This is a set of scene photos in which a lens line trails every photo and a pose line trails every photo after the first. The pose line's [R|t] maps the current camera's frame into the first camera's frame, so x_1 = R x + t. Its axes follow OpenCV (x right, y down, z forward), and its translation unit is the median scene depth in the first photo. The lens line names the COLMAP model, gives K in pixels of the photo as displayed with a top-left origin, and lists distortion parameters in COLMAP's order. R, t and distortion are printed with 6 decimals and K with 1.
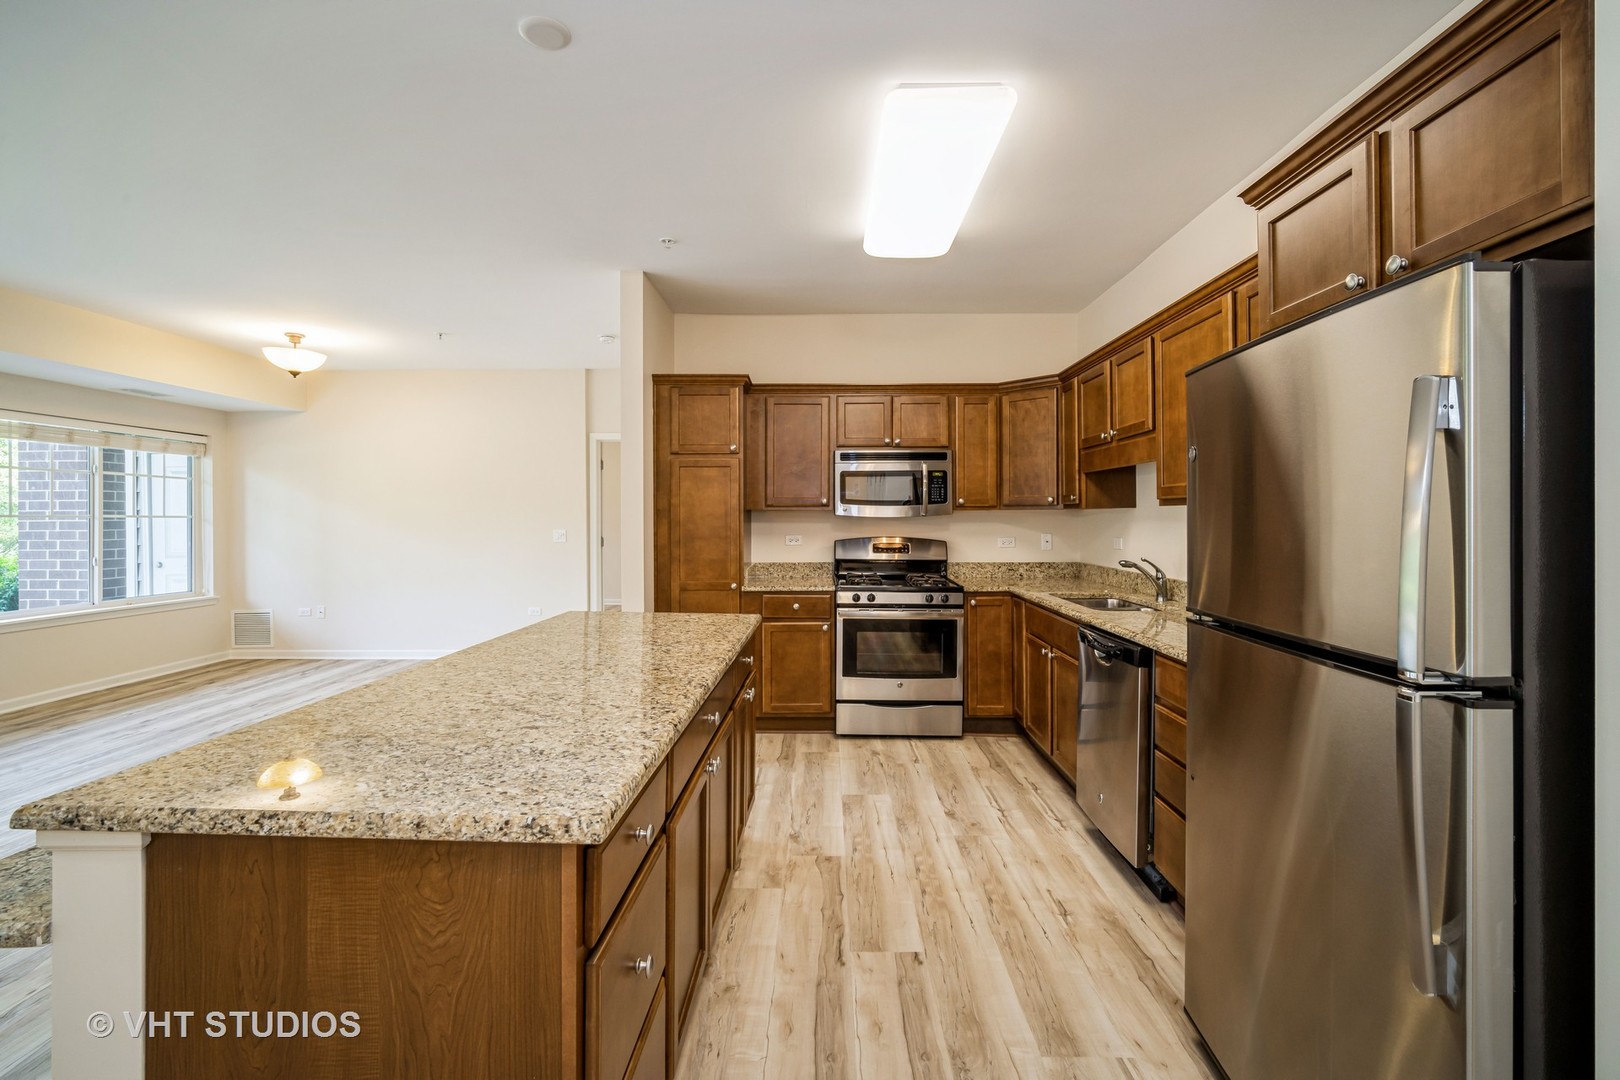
lens RADIAL K [[709.4, 0, 815.7], [0, 709.4, 520.3], [0, 0, 1]] dist [-0.010438, 0.002983]
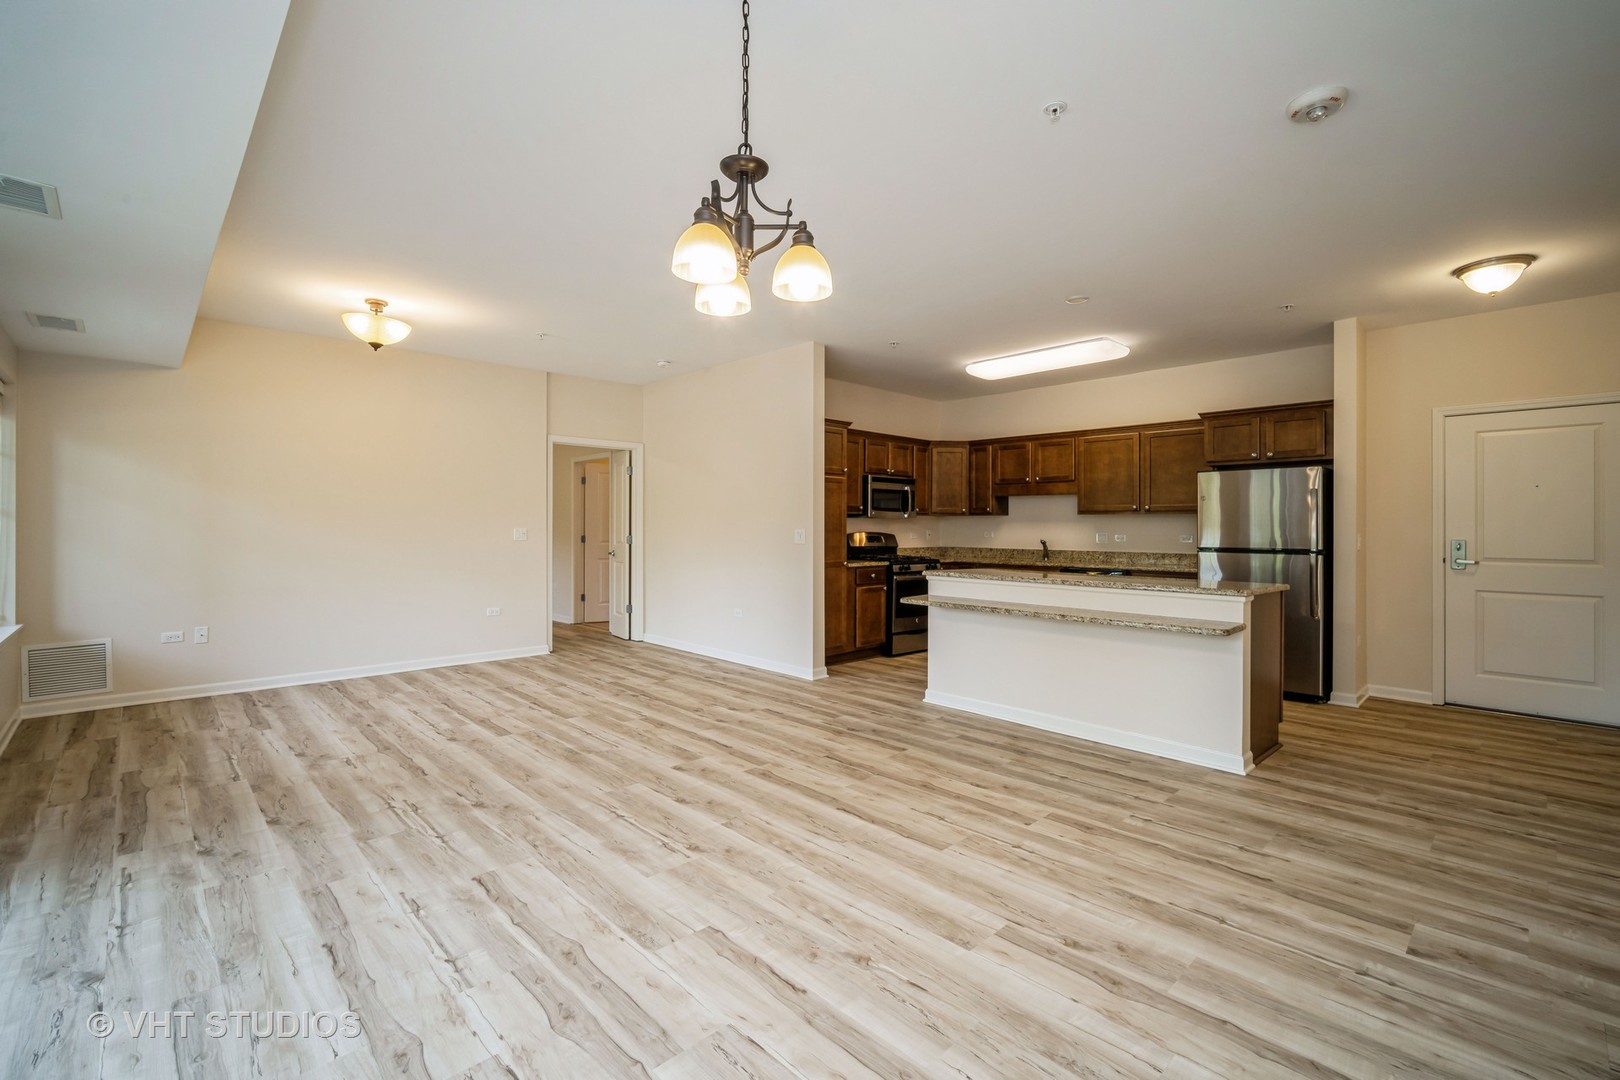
lens RADIAL K [[709.4, 0, 813.9], [0, 709.4, 527.7], [0, 0, 1]] dist [-0.010438, 0.002983]
pose [[0.712036, 0.005522, 0.702121, -1.206585], [-0.003136, 0.999984, -0.004685, 0.024724], [-0.702136, 0.001133, 0.712042, -0.008187]]
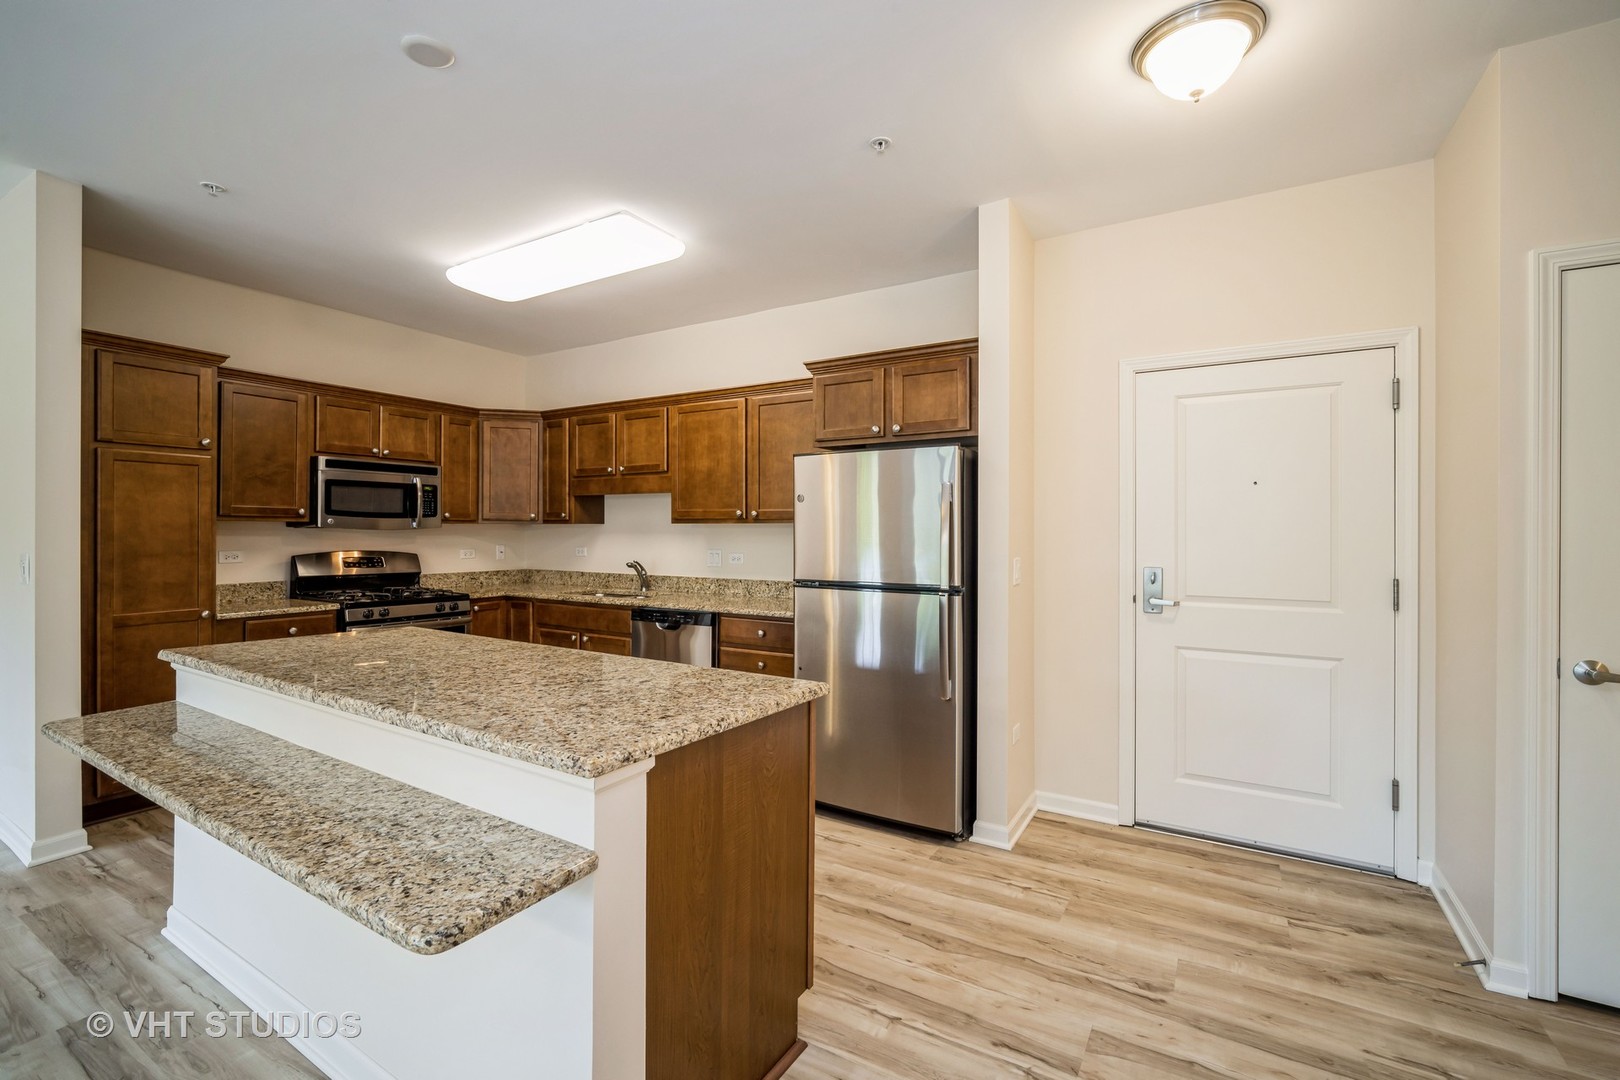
lens RADIAL K [[709.4, 0, 799.9], [0, 709.4, 532.1], [0, 0, 1]] dist [-0.010438, 0.002983]
pose [[0.513725, 0.003349, 0.857948, -0.459450], [-0.000660, 0.999994, -0.003508, 0.001947], [-0.857955, 0.001236, 0.513724, 0.009295]]
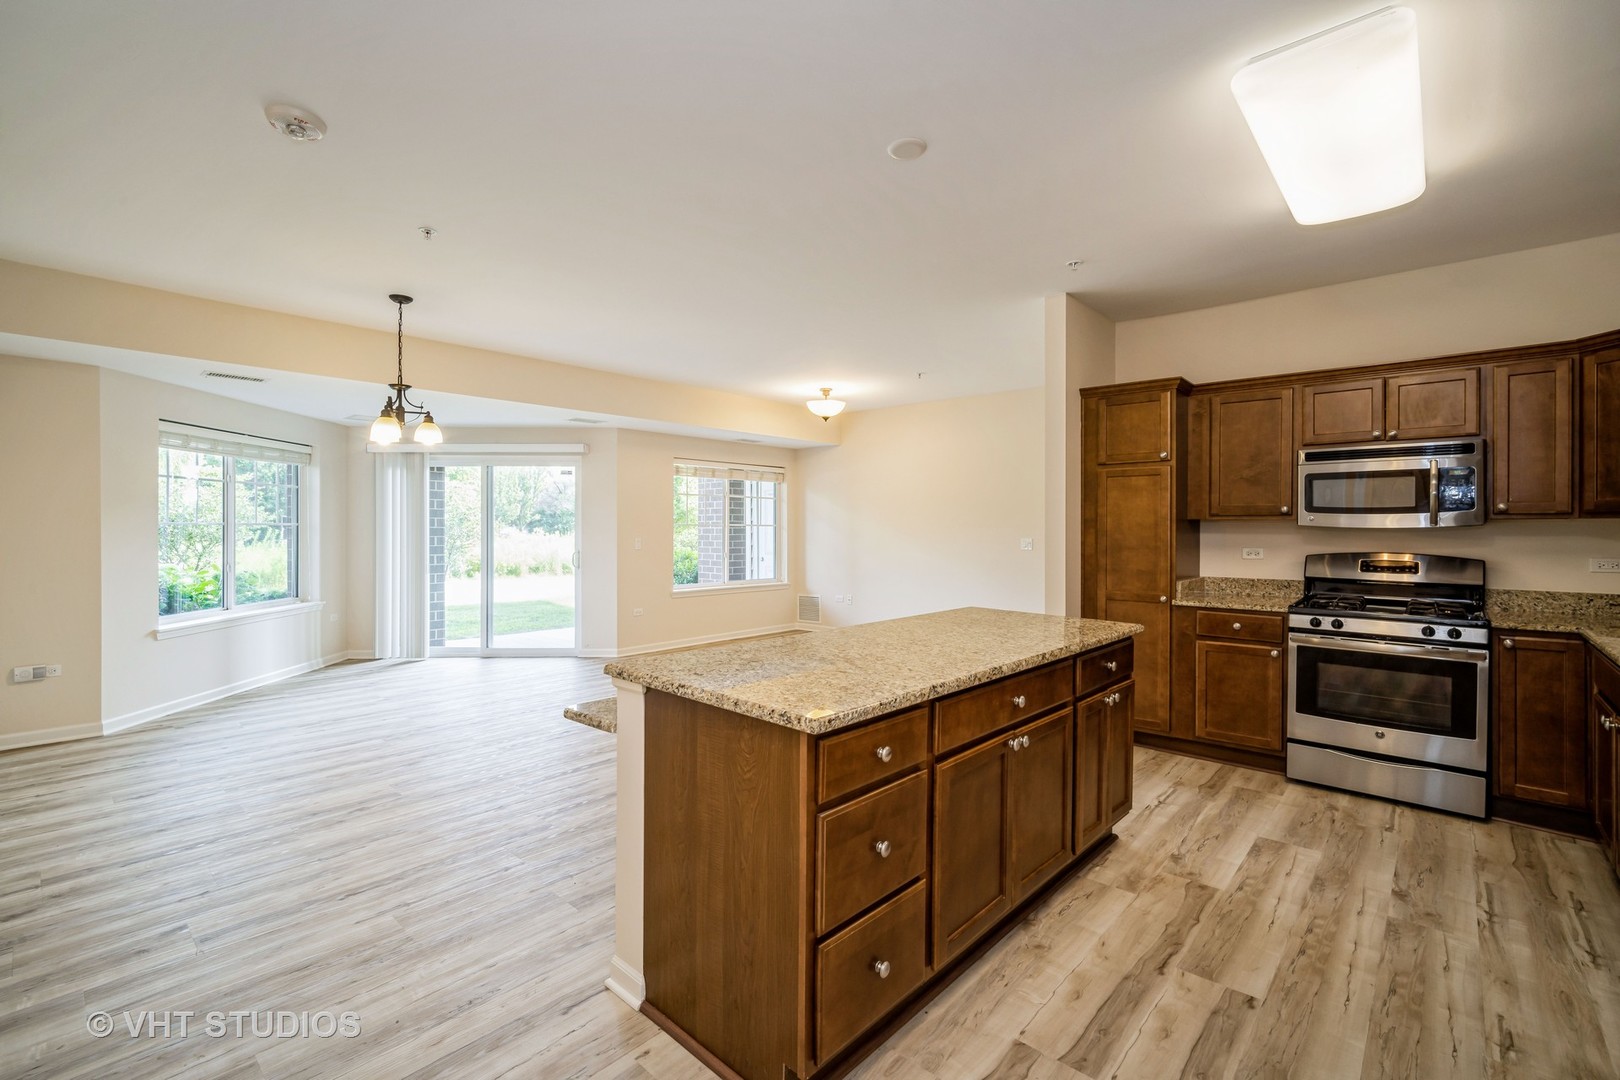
lens RADIAL K [[709.4, 0, 805.8], [0, 709.4, 533.3], [0, 0, 1]] dist [-0.010438, 0.002983]
pose [[0.749187, 0.009775, -0.662286, 0.157591], [-0.007064, 0.999952, 0.006767, 0.000843], [0.662320, -0.000392, 0.749221, -0.040521]]
